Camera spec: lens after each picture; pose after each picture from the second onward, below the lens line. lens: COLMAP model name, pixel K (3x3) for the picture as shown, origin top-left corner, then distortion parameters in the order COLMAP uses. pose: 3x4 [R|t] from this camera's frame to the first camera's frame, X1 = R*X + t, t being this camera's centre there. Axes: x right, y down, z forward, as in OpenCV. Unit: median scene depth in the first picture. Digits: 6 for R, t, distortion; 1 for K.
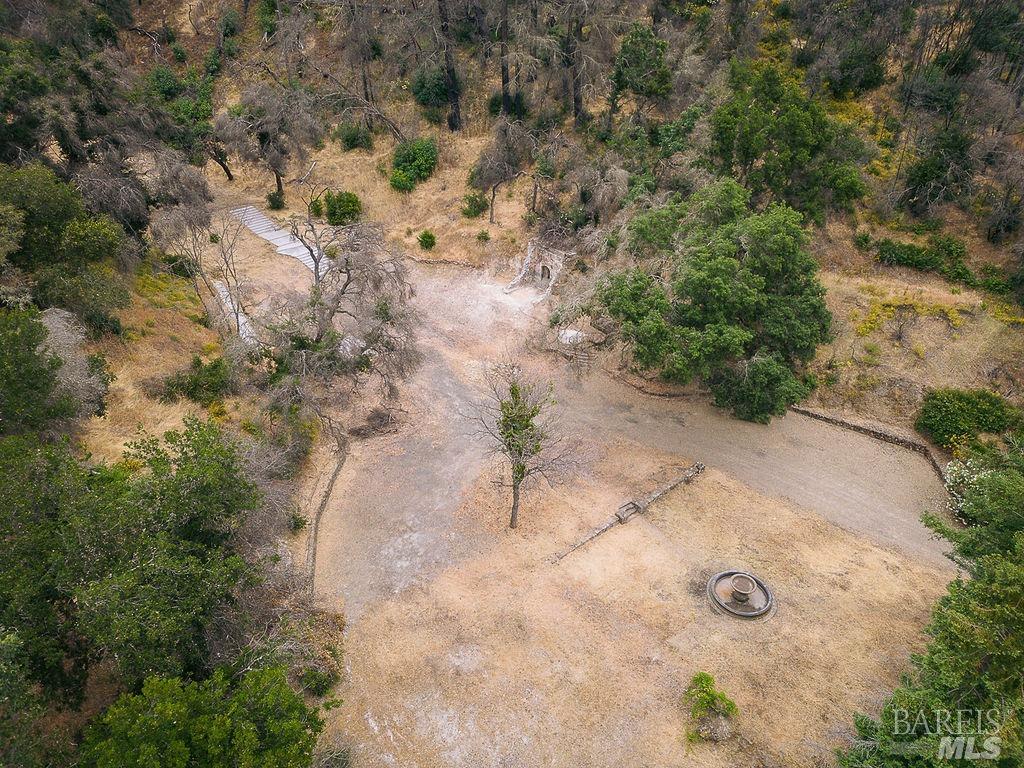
lens RADIAL K [[711.3, 0, 512.0], [0, 711.3, 384.0], [0, 0, 1]] dist [0.061835, -0.001250]
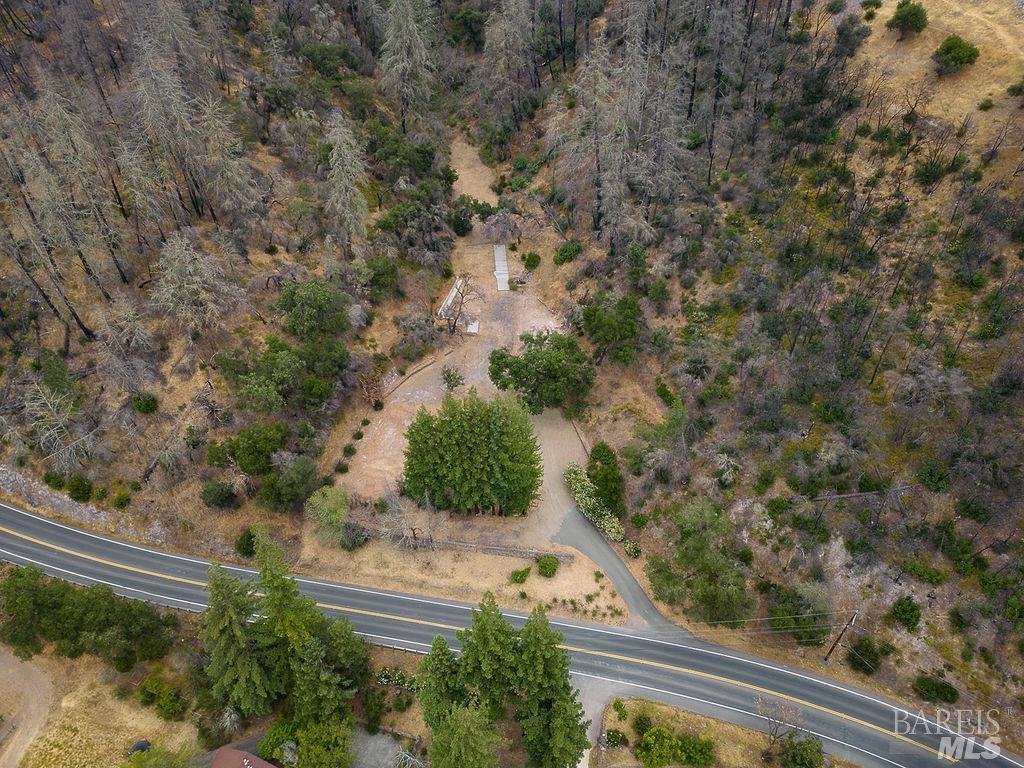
lens RADIAL K [[675.1, 0, 512.0], [0, 675.1, 384.0], [0, 0, 1]] dist [0.081996, -0.000152]
pose [[0.723594, 0.463364, -0.511573, 1.038108], [-0.370938, 0.886096, 0.277919, -0.504605], [0.582080, -0.011339, 0.813053, -0.795930]]
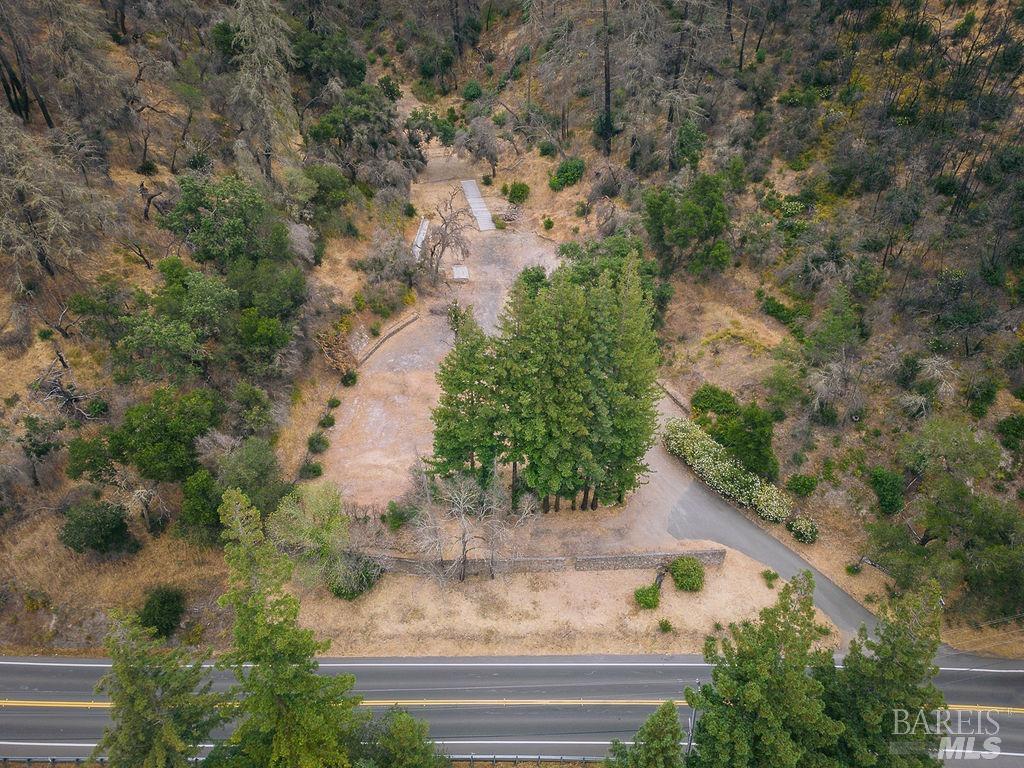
lens RADIAL K [[711.3, 0, 512.0], [0, 711.3, 384.0], [0, 0, 1]] dist [0.061835, -0.001250]
pose [[0.842305, 0.331150, -0.425279, 0.637810], [-0.299847, 0.943536, 0.140825, -0.063173], [0.447900, 0.008901, 0.894039, -0.500288]]
